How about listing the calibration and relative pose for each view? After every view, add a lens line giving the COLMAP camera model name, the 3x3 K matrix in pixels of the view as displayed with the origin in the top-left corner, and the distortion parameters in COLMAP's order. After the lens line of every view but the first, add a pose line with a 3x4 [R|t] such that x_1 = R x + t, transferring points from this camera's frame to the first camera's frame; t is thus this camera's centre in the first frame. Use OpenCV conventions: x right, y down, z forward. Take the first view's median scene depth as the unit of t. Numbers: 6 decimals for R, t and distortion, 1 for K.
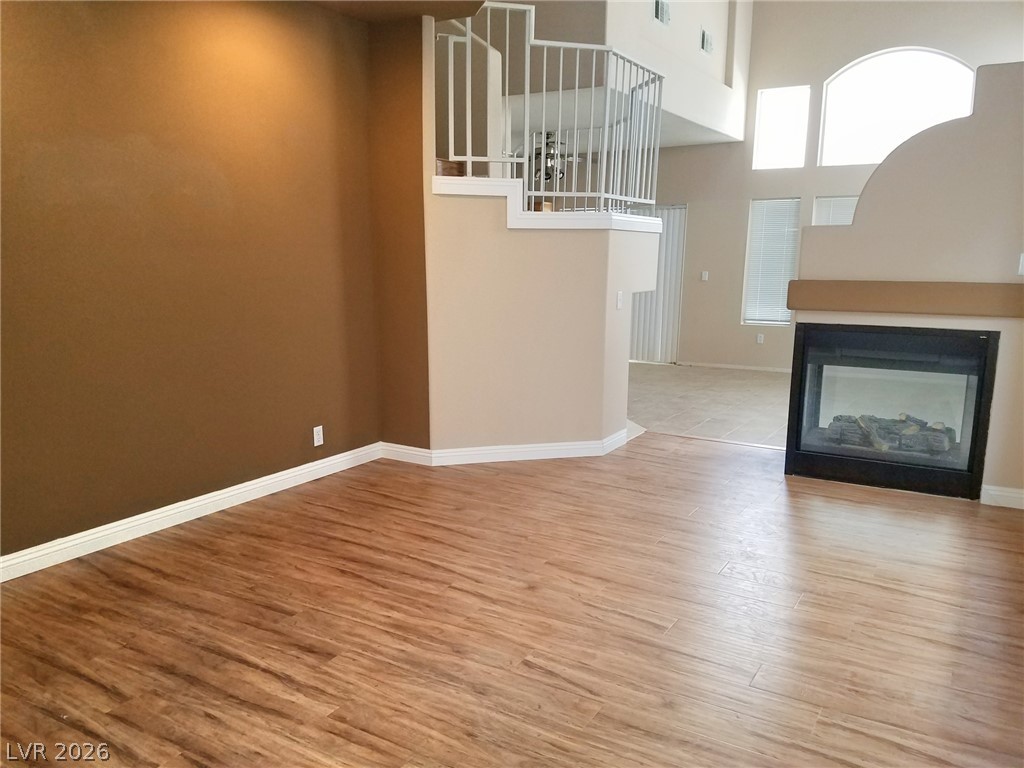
lens RADIAL K [[785.1, 0, 512.1], [0, 785.1, 384.9], [0, 0, 1]] dist [-0.007114, -0.020441]
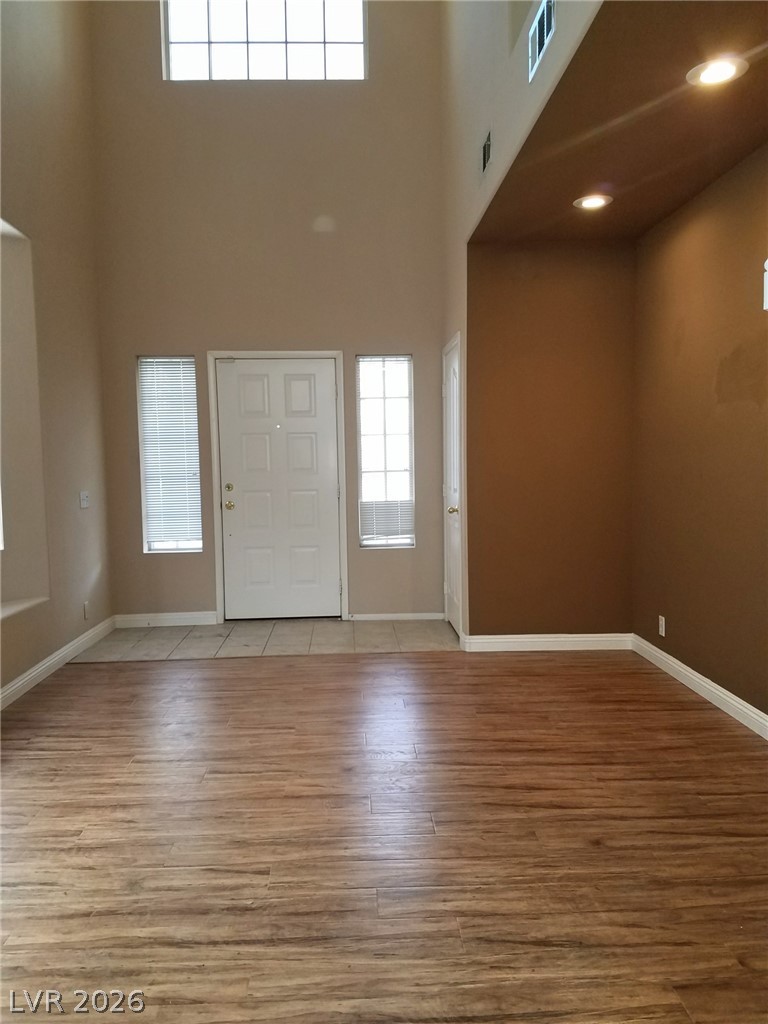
lens RADIAL K [[785.1, 0, 382.3], [0, 785.1, 512.0], [0, 0, 1]] dist [-0.007114, -0.020441]
pose [[-0.835831, 0.041972, -0.547381, 0.495574], [-0.083529, 0.975742, 0.202363, -0.258745], [0.542596, 0.214863, -0.812049, 1.657195]]
